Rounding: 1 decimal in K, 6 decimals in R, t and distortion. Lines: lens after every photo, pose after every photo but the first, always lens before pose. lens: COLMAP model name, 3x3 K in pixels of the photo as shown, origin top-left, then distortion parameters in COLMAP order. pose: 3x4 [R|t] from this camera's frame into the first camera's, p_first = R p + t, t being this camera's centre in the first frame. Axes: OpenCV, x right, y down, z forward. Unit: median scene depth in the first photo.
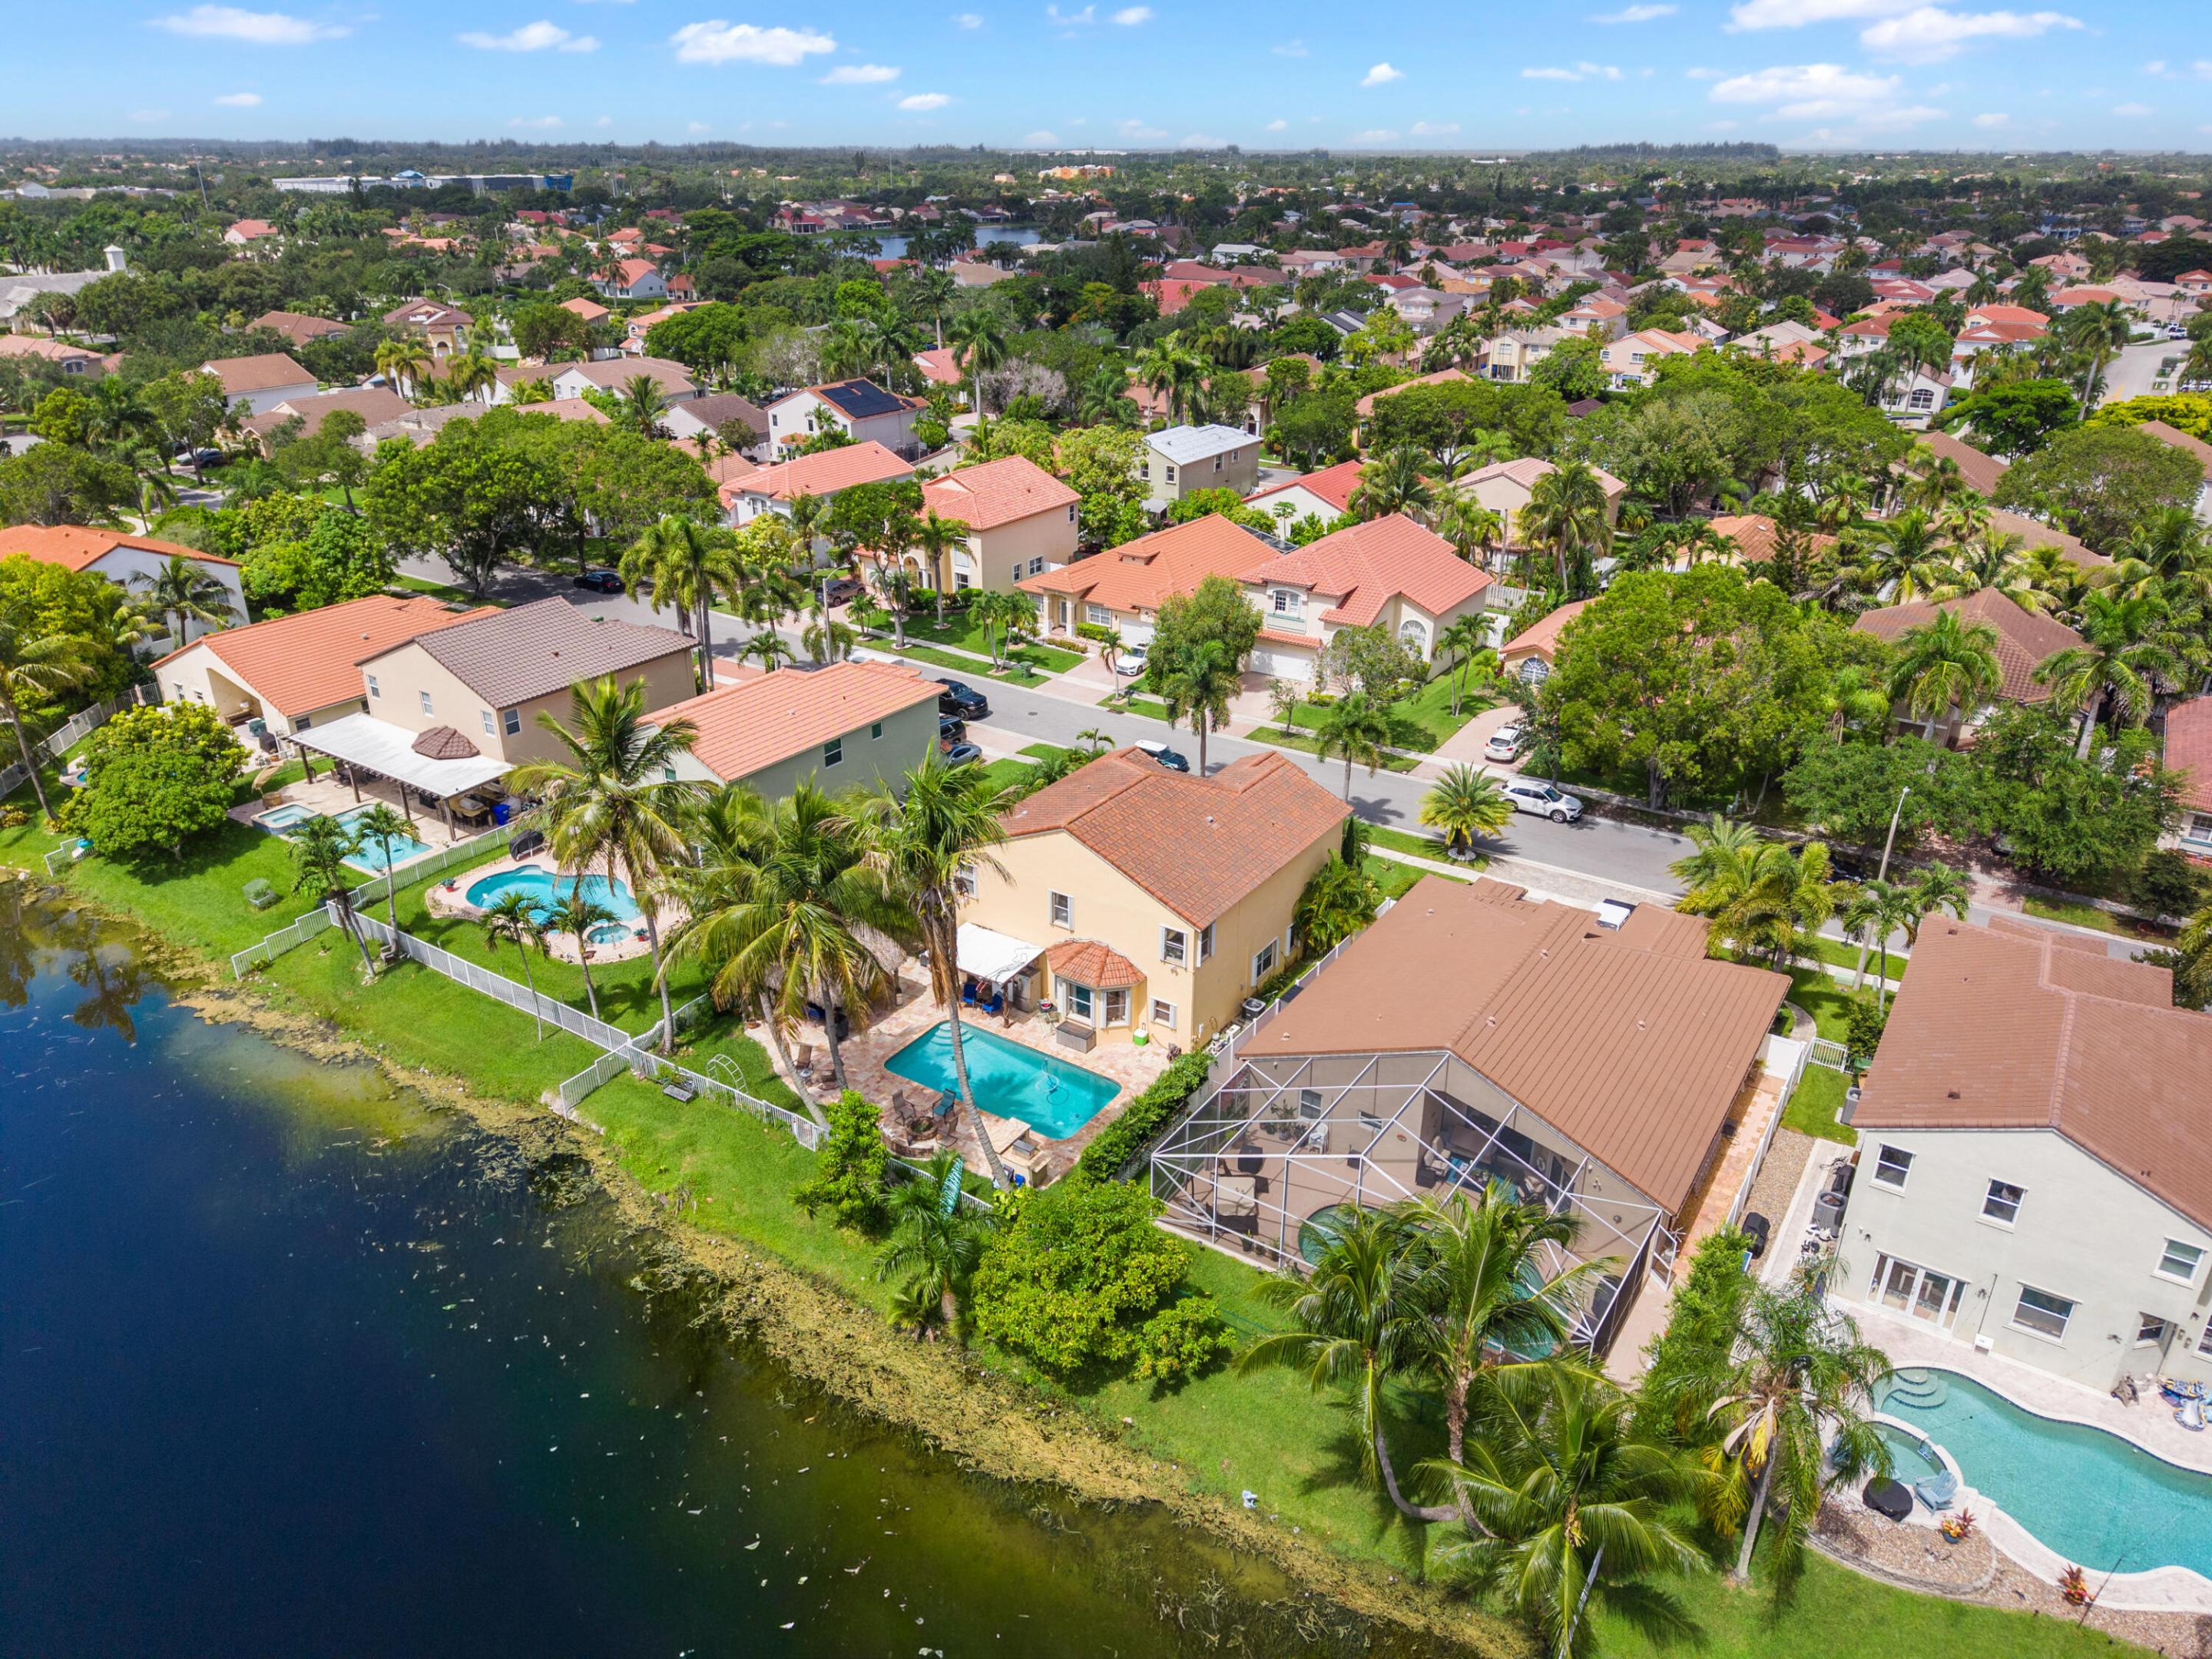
lens RADIAL K [[1468.7, 0, 1106.0], [0, 1468.7, 829.5], [0, 0, 1]] dist [0.042714, -0.073184]
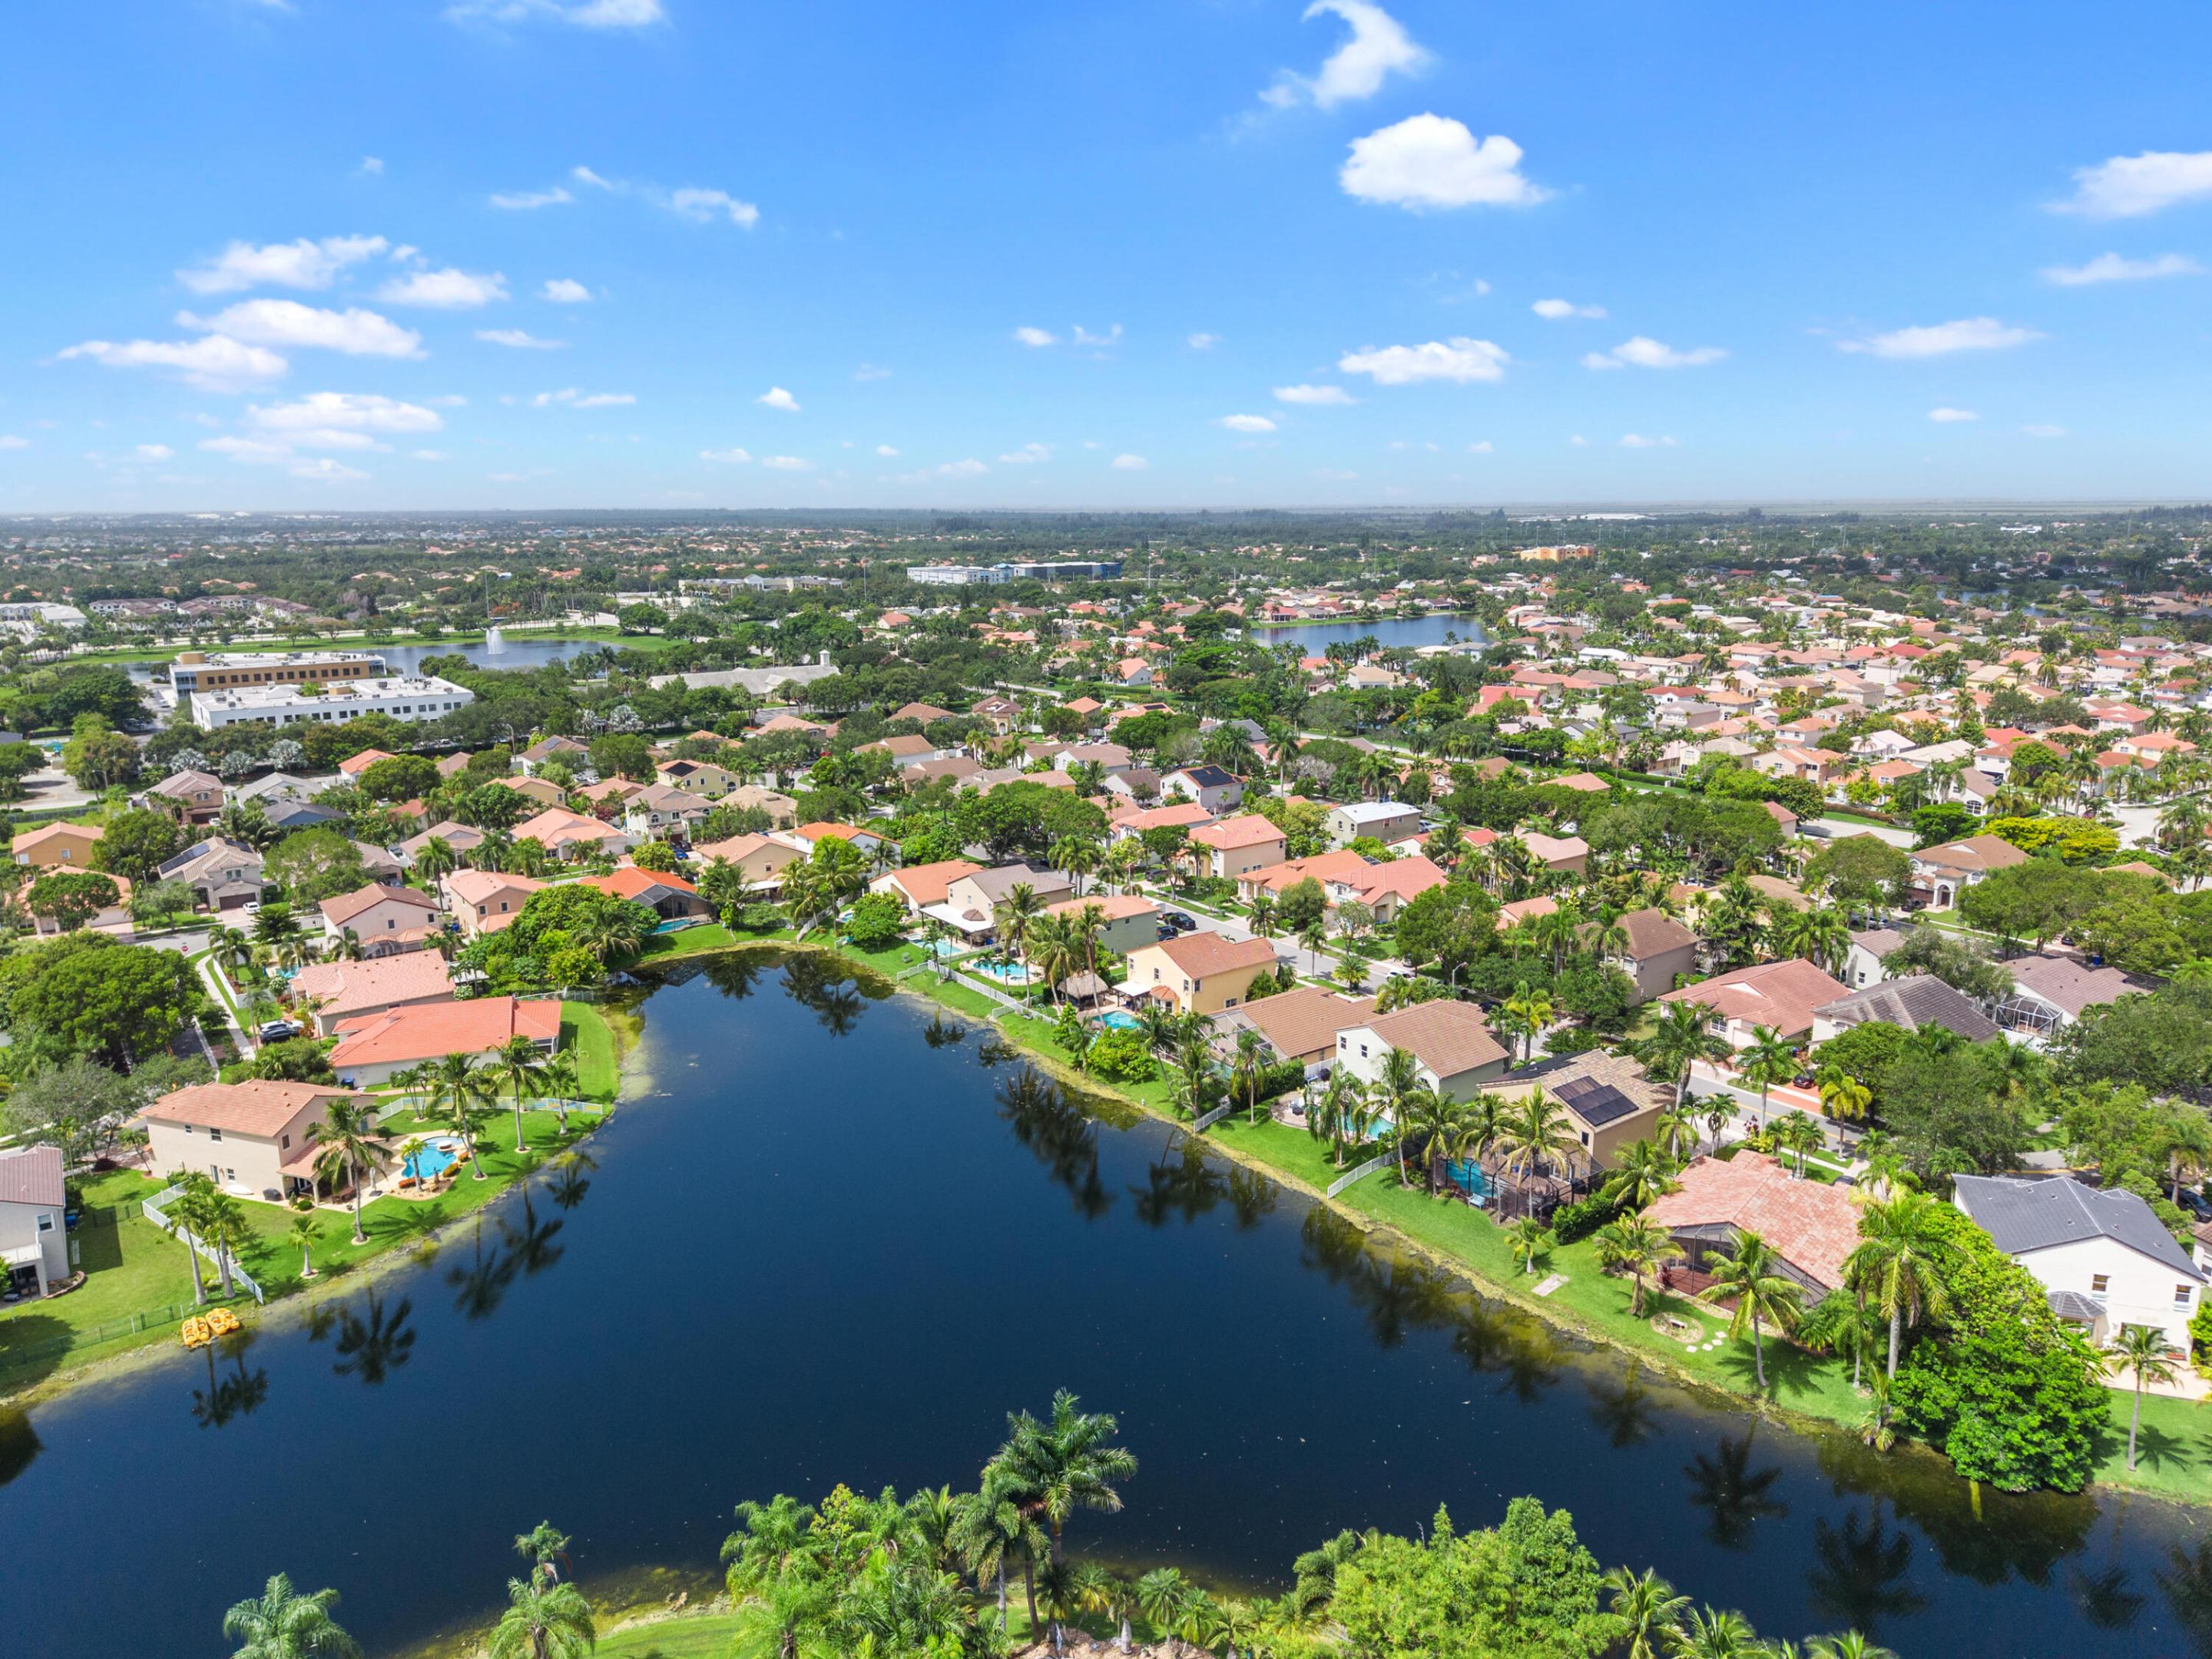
lens RADIAL K [[1468.7, 0, 1106.0], [0, 1468.7, 829.5], [0, 0, 1]] dist [0.042714, -0.073184]
pose [[0.942693, 0.060125, -0.328200, 0.451484], [-0.129150, 0.972709, -0.192762, 0.194286], [0.307654, 0.224103, 0.924731, -0.998981]]
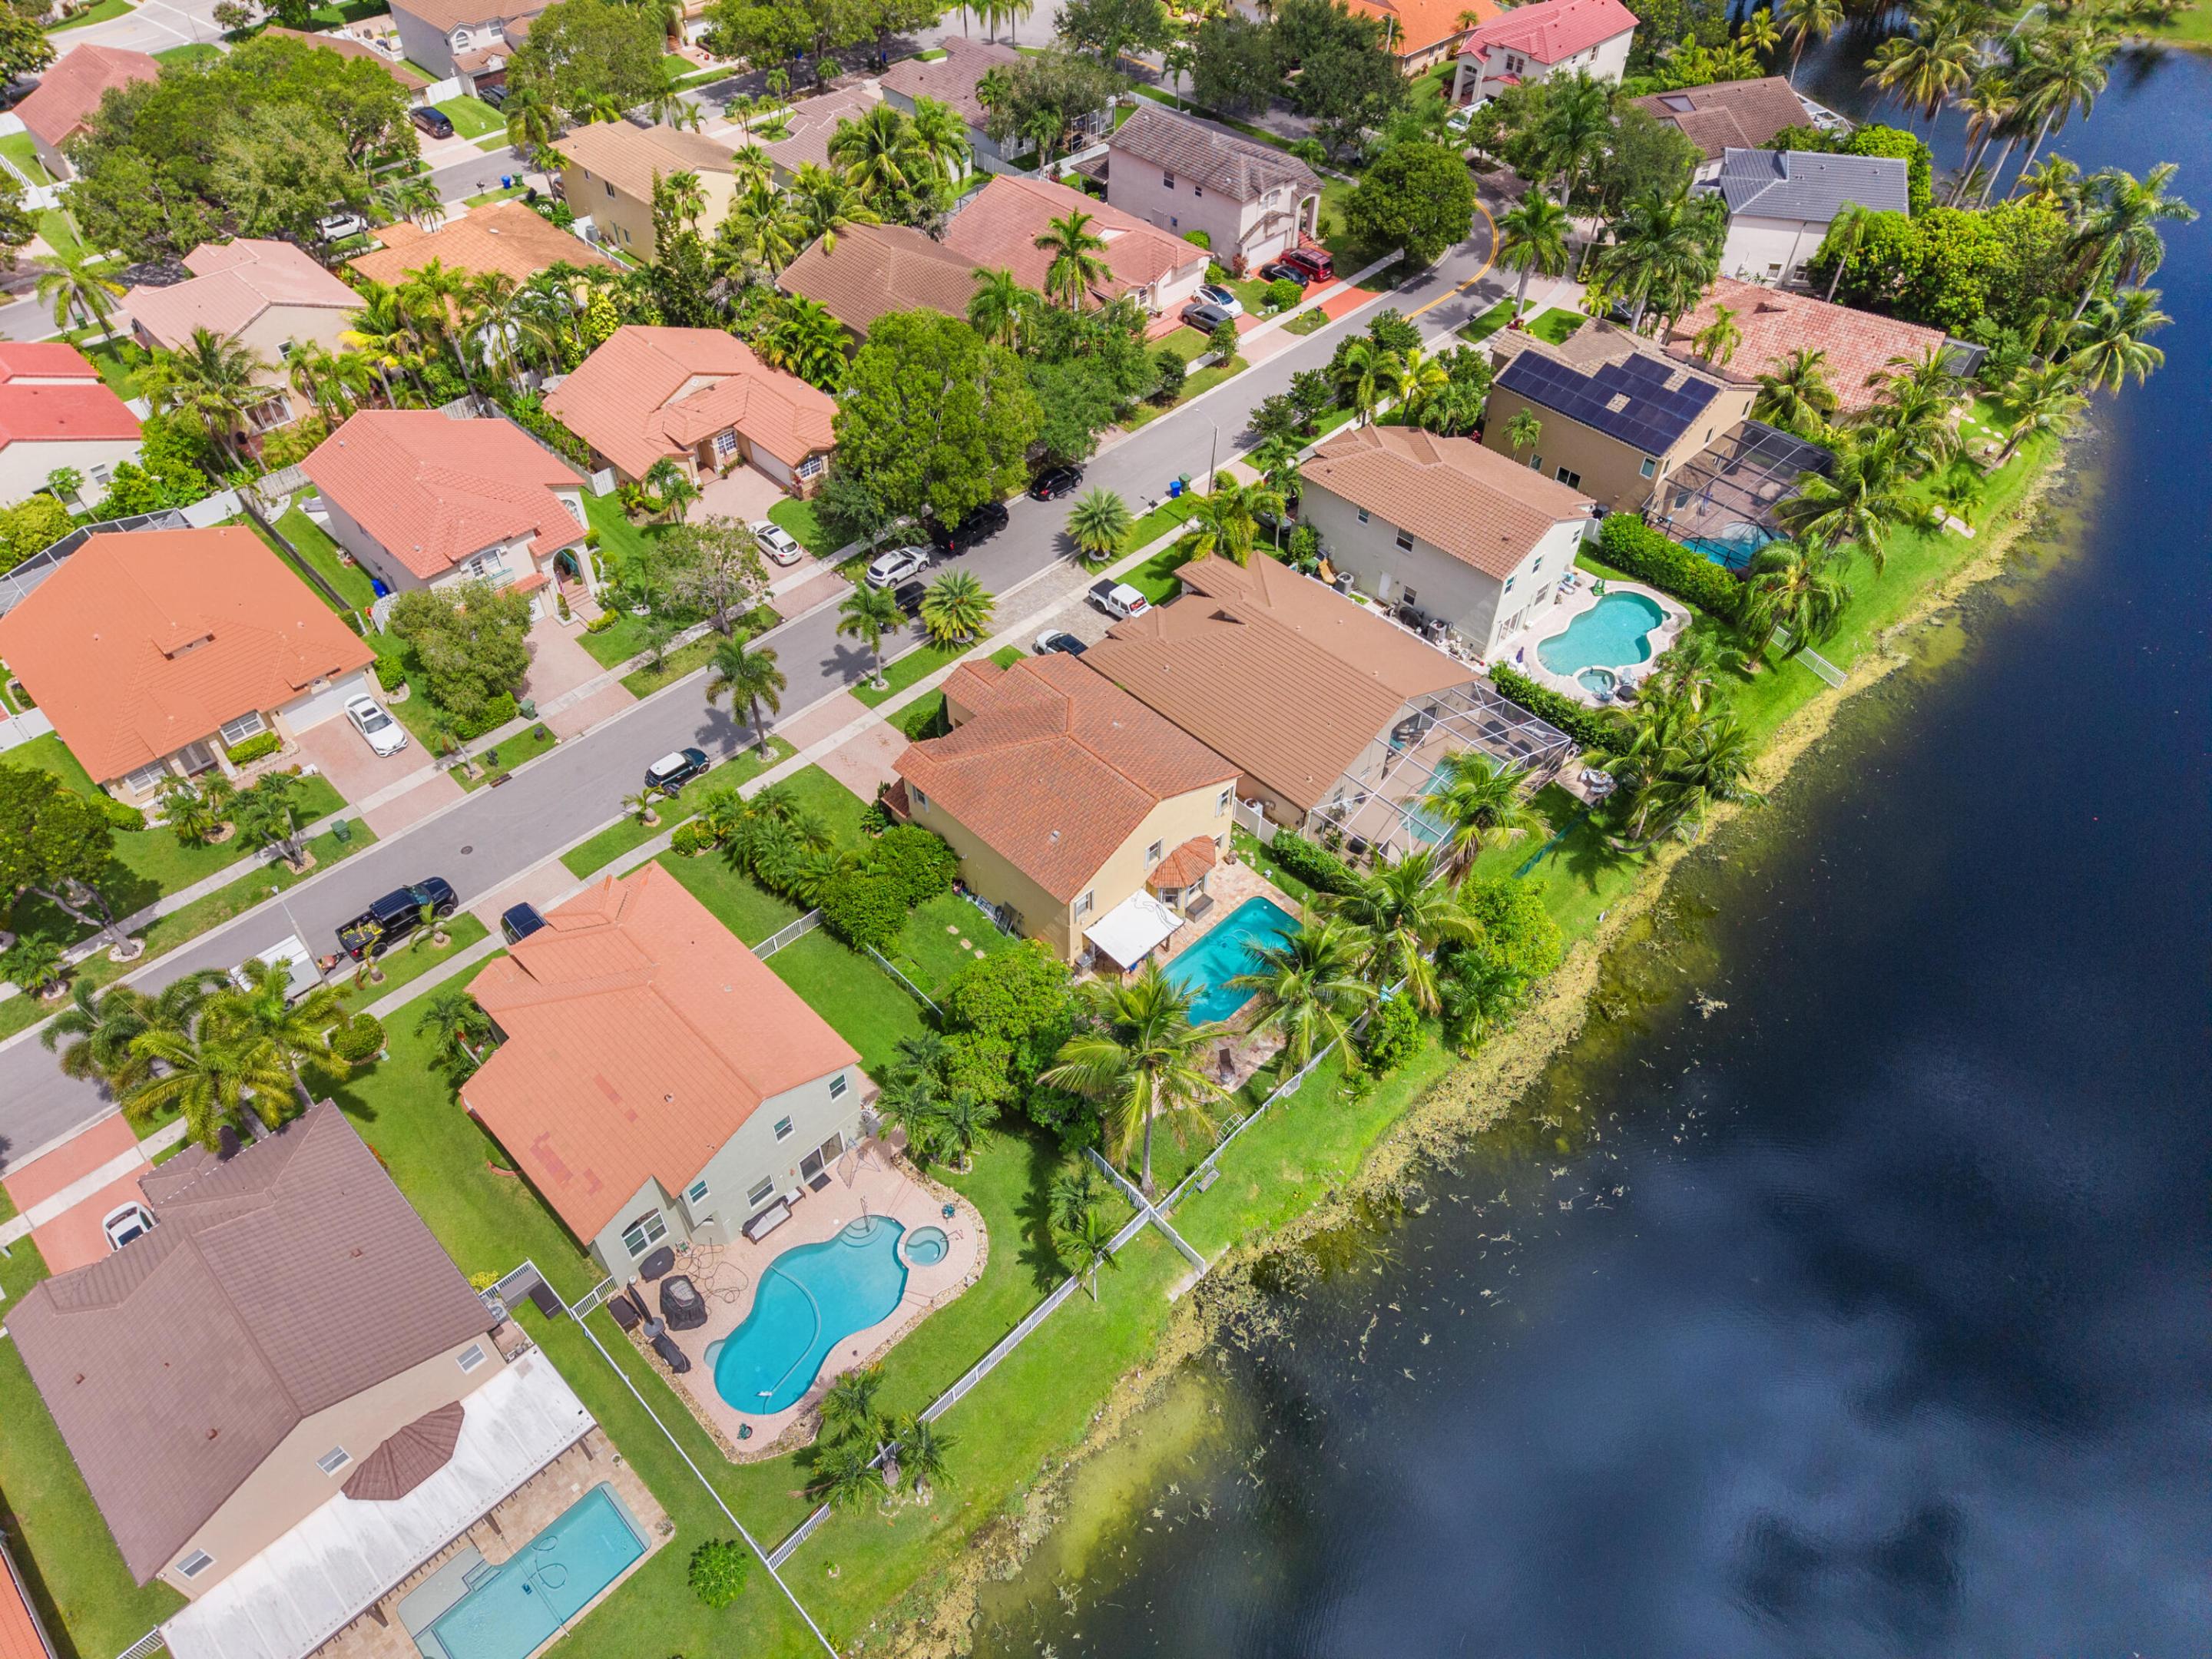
lens RADIAL K [[1468.7, 0, 1106.0], [0, 1468.7, 829.5], [0, 0, 1]] dist [0.042714, -0.073184]
pose [[0.203797, -0.712019, 0.671934, -0.470923], [0.406372, 0.685942, 0.603611, -0.395149], [-0.890690, 0.150041, 0.429137, 0.279364]]
